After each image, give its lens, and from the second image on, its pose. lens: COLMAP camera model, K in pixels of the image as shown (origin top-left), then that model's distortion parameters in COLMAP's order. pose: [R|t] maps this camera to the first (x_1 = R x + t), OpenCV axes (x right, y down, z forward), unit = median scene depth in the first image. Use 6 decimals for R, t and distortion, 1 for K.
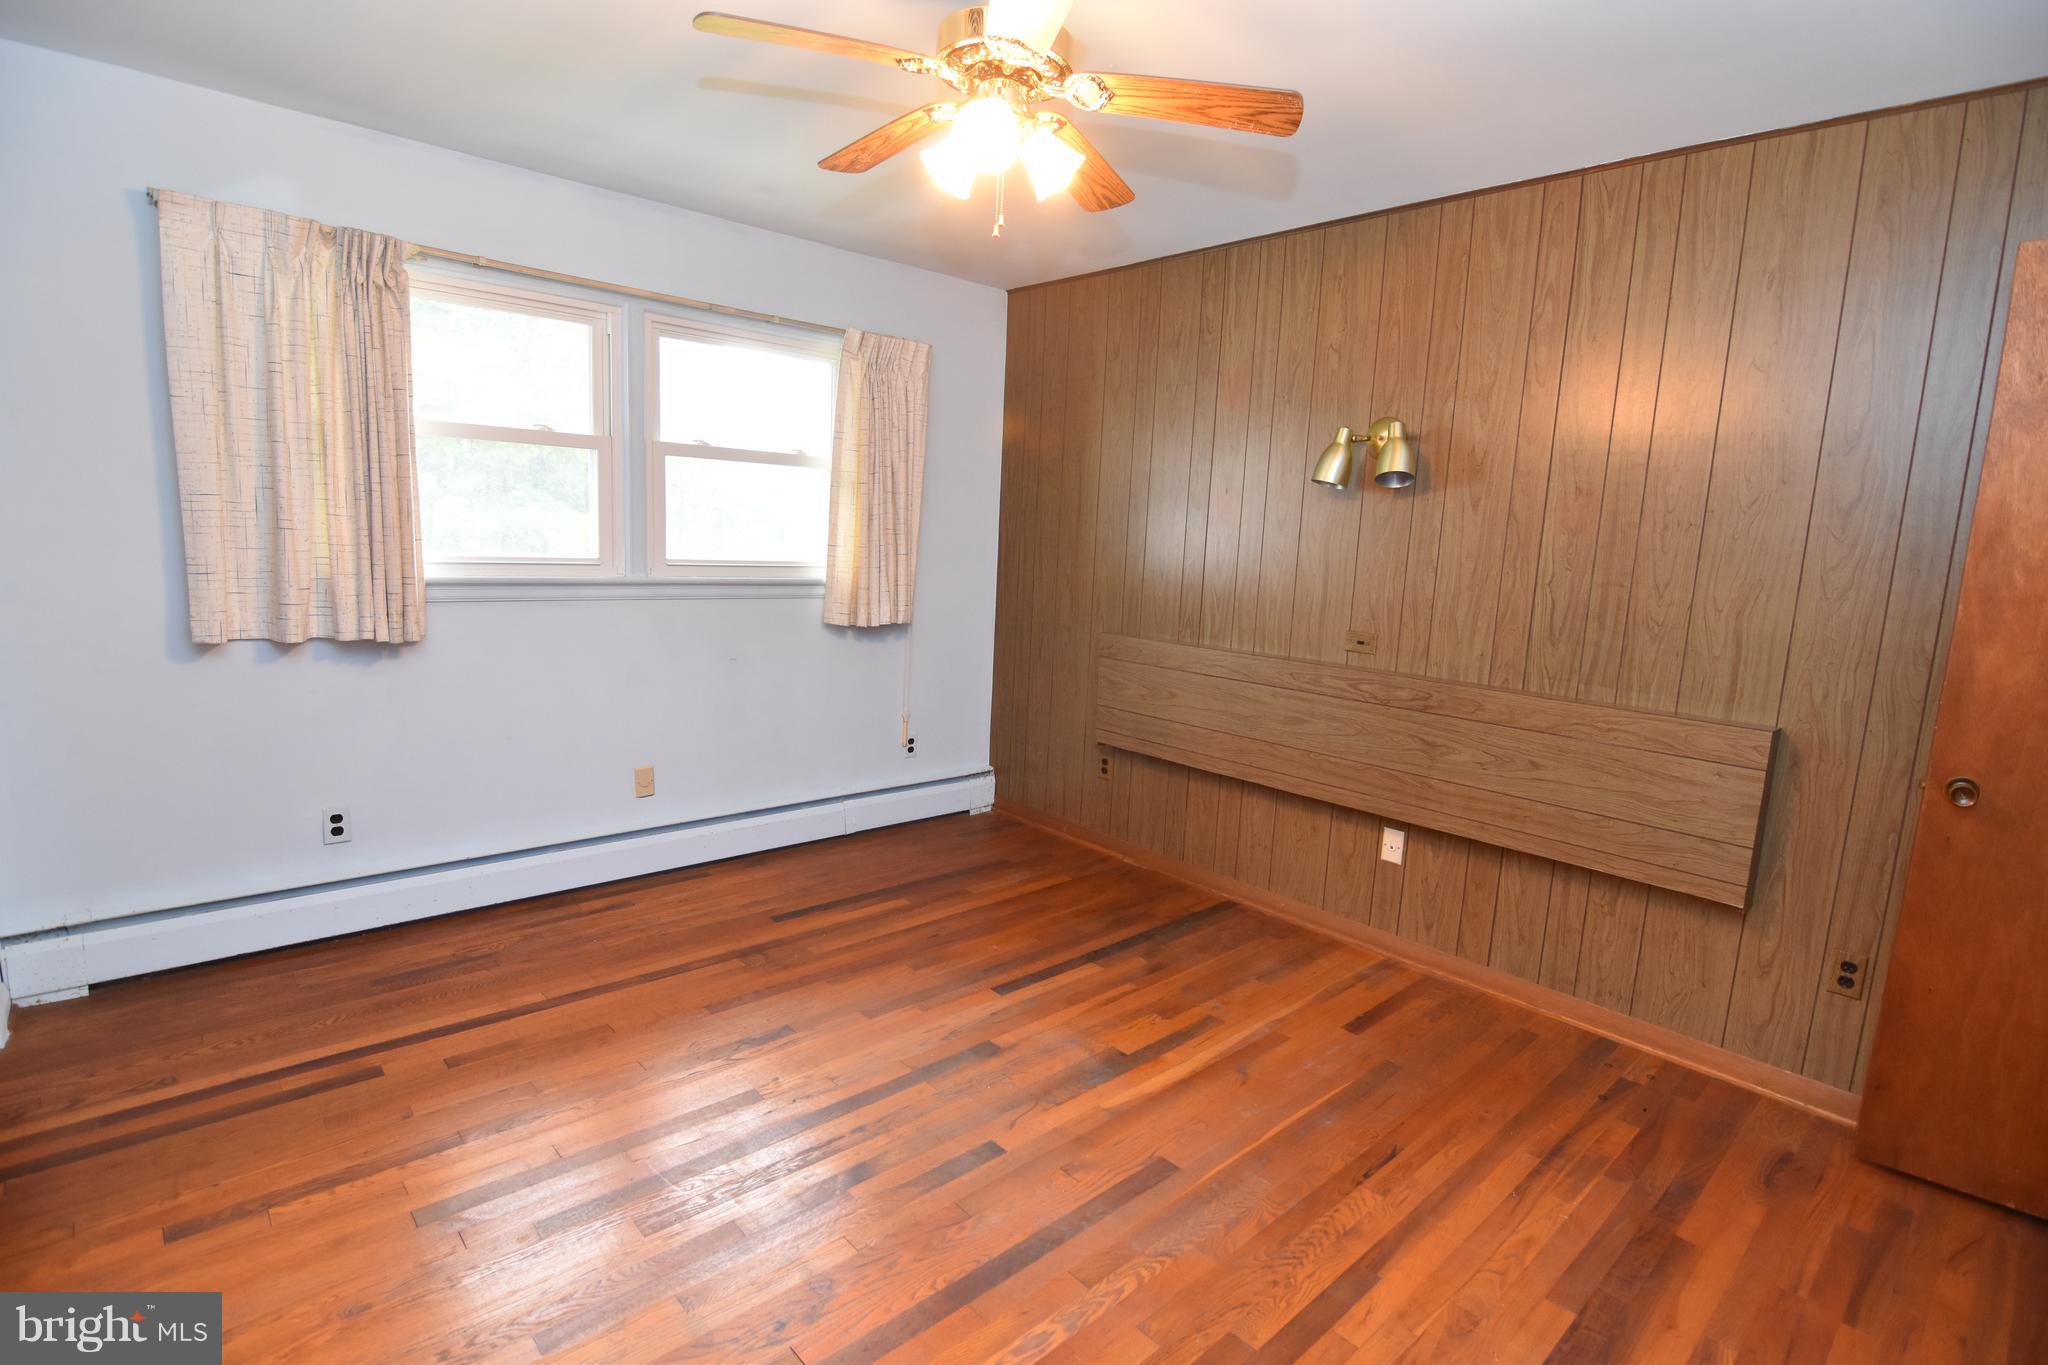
lens RADIAL K [[993.5, 0, 1032.6], [0, 993.5, 681.9], [0, 0, 1]] dist [-0.004840, -0.010345]
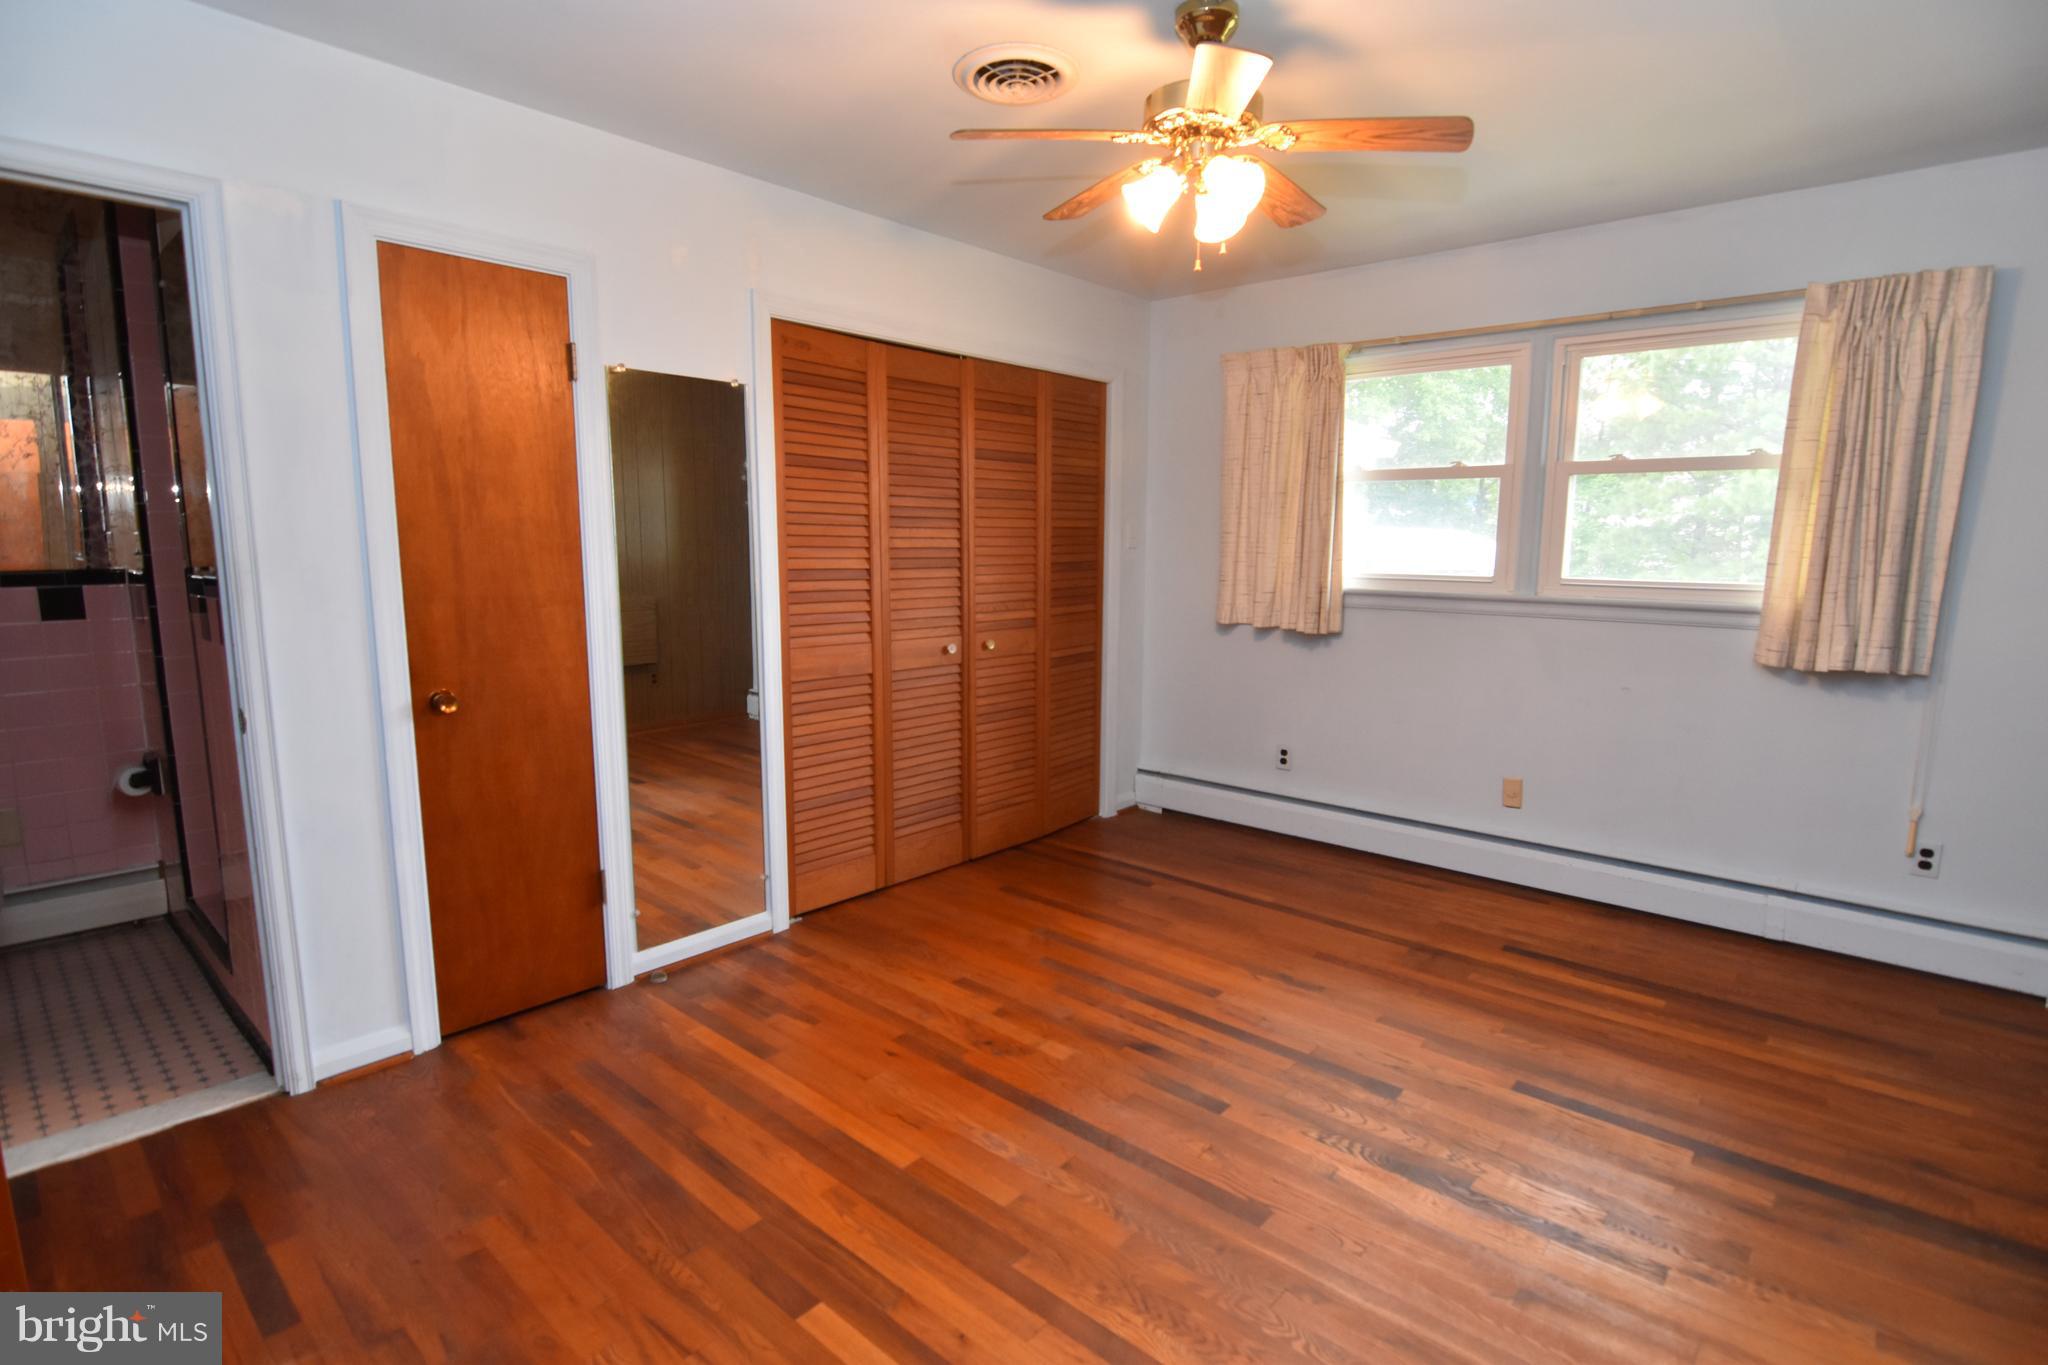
lens RADIAL K [[993.5, 0, 1032.6], [0, 993.5, 681.9], [0, 0, 1]] dist [-0.004840, -0.010345]
pose [[0.106894, 0.095170, -0.989705, 0.592912], [-0.152836, 0.985151, 0.078225, -0.018541], [0.982453, 0.142901, 0.119852, 0.383911]]
